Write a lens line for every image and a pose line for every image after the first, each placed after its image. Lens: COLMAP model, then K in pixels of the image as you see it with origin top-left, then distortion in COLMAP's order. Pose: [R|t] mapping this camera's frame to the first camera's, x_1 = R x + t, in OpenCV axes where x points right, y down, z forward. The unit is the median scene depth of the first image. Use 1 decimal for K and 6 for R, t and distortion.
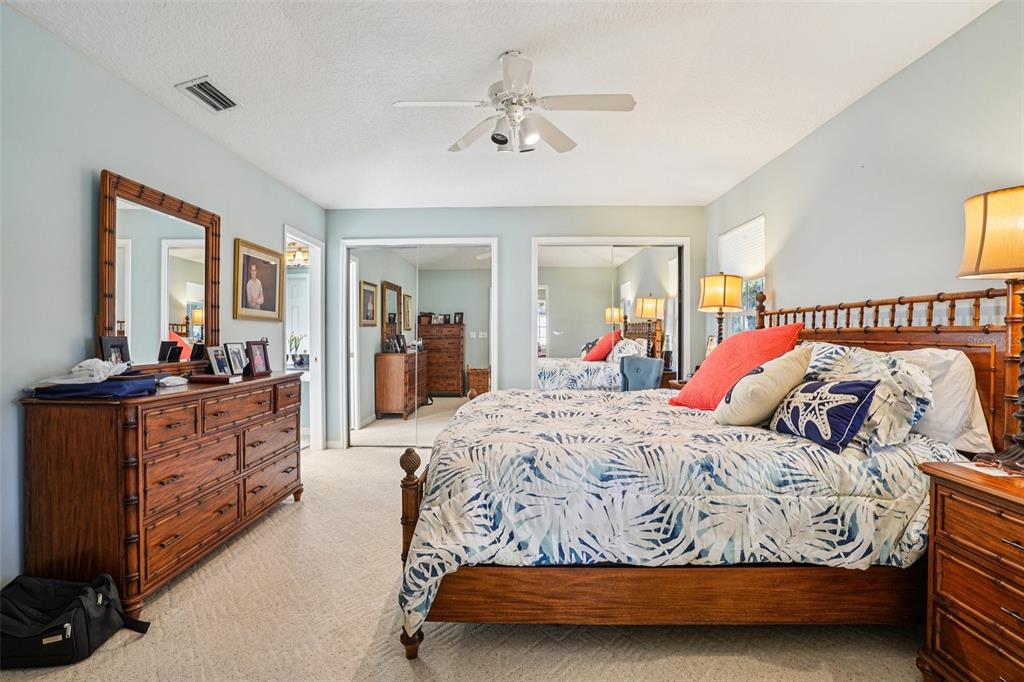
lens RADIAL K [[504.2, 0, 511.0], [0, 504.2, 338.4], [0, 0, 1]] dist [-0.037464, 0.005219]
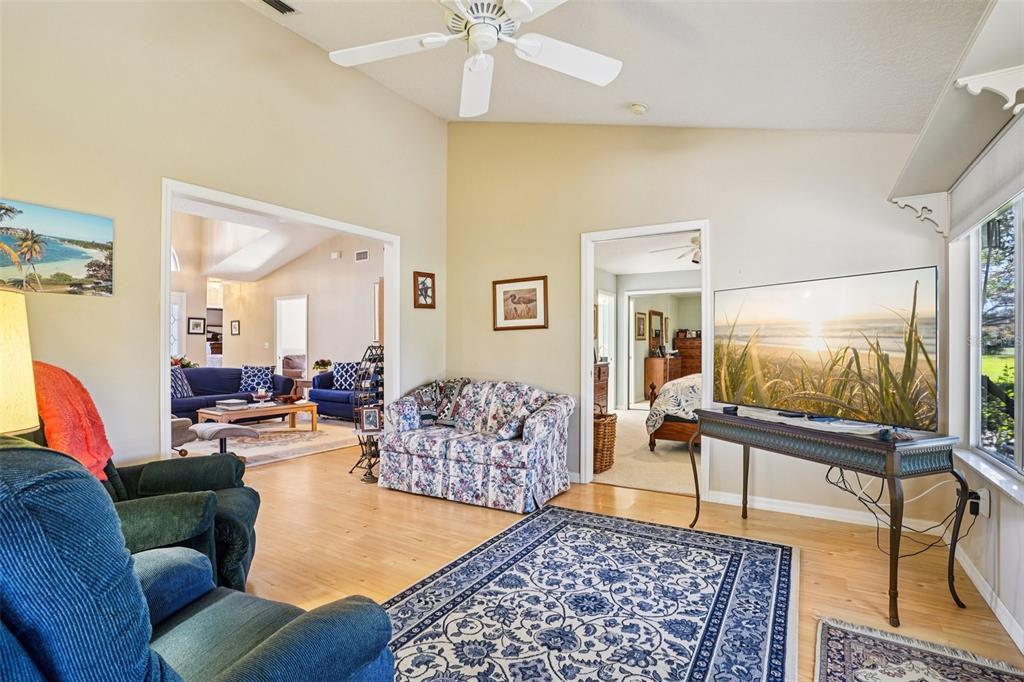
lens RADIAL K [[504.2, 0, 506.3], [0, 504.2, 344.9], [0, 0, 1]] dist [-0.037464, 0.005219]
pose [[0.858970, 0.004752, -0.512003, 0.153661], [-0.008051, 0.999959, -0.004226, 0.000733], [0.511962, 0.007752, 0.858973, -0.539333]]
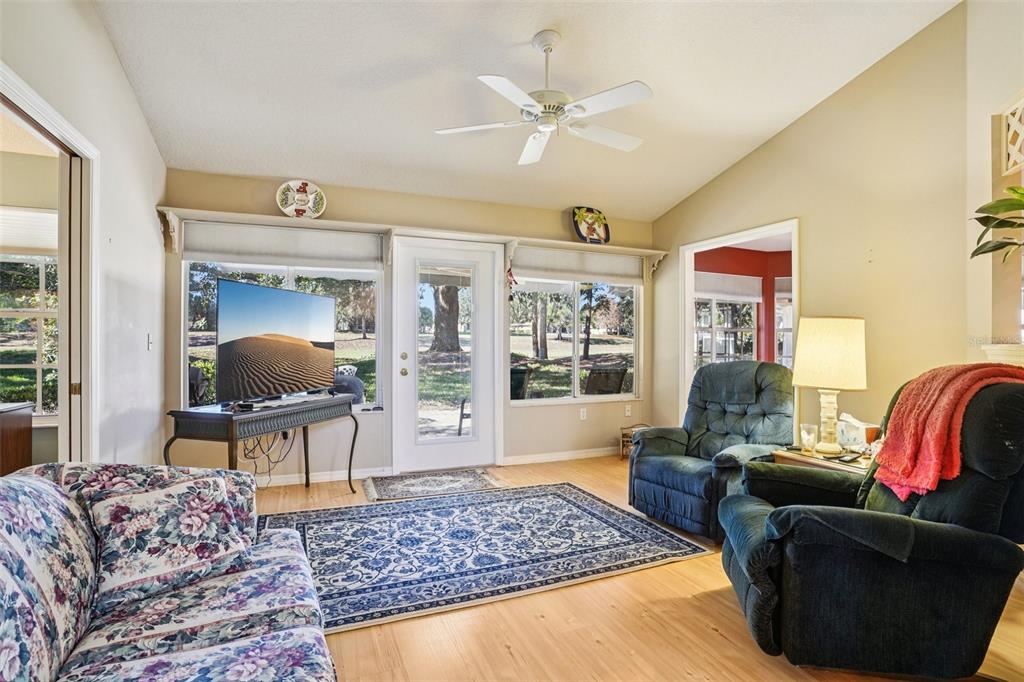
lens RADIAL K [[509.2, 0, 507.8], [0, 509.2, 345.3], [0, 0, 1]] dist [-0.045832, 0.000285]
pose [[-0.400242, 0.000463, 0.916409, -0.367138], [0.001882, 0.999998, 0.000317, 0.001761], [-0.916407, 0.001852, -0.400243, -0.108385]]
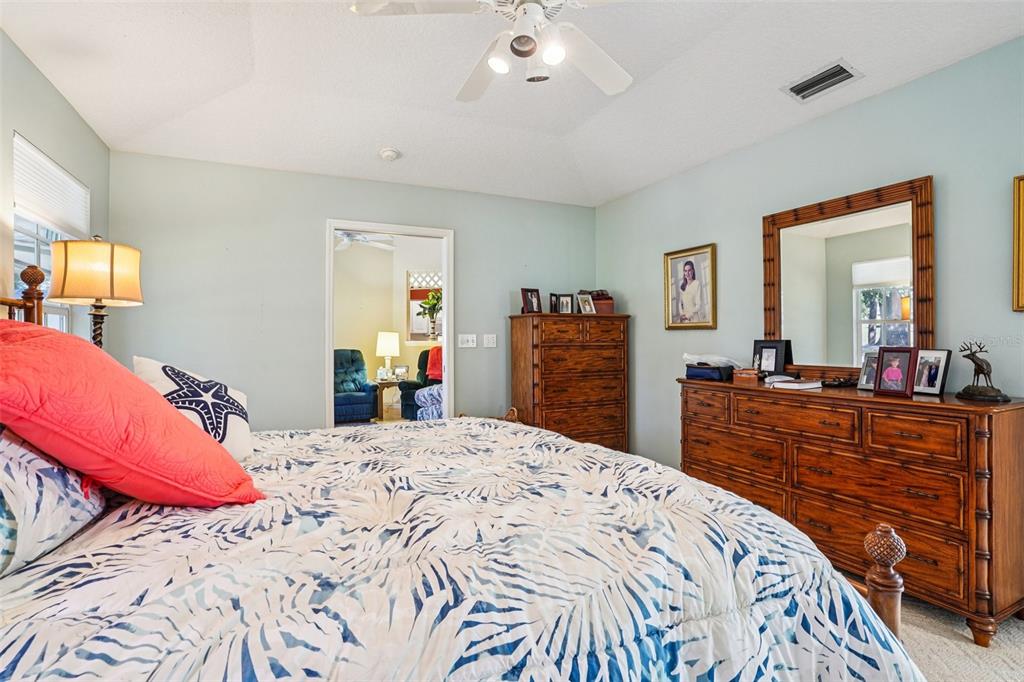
lens RADIAL K [[504.2, 0, 509.9], [0, 504.2, 337.7], [0, 0, 1]] dist [-0.037464, 0.005219]
pose [[-0.899992, 0.008424, -0.435826, 0.126279], [0.008405, 0.999963, 0.001971, -0.006955], [0.435826, -0.001890, -0.900029, 0.621314]]
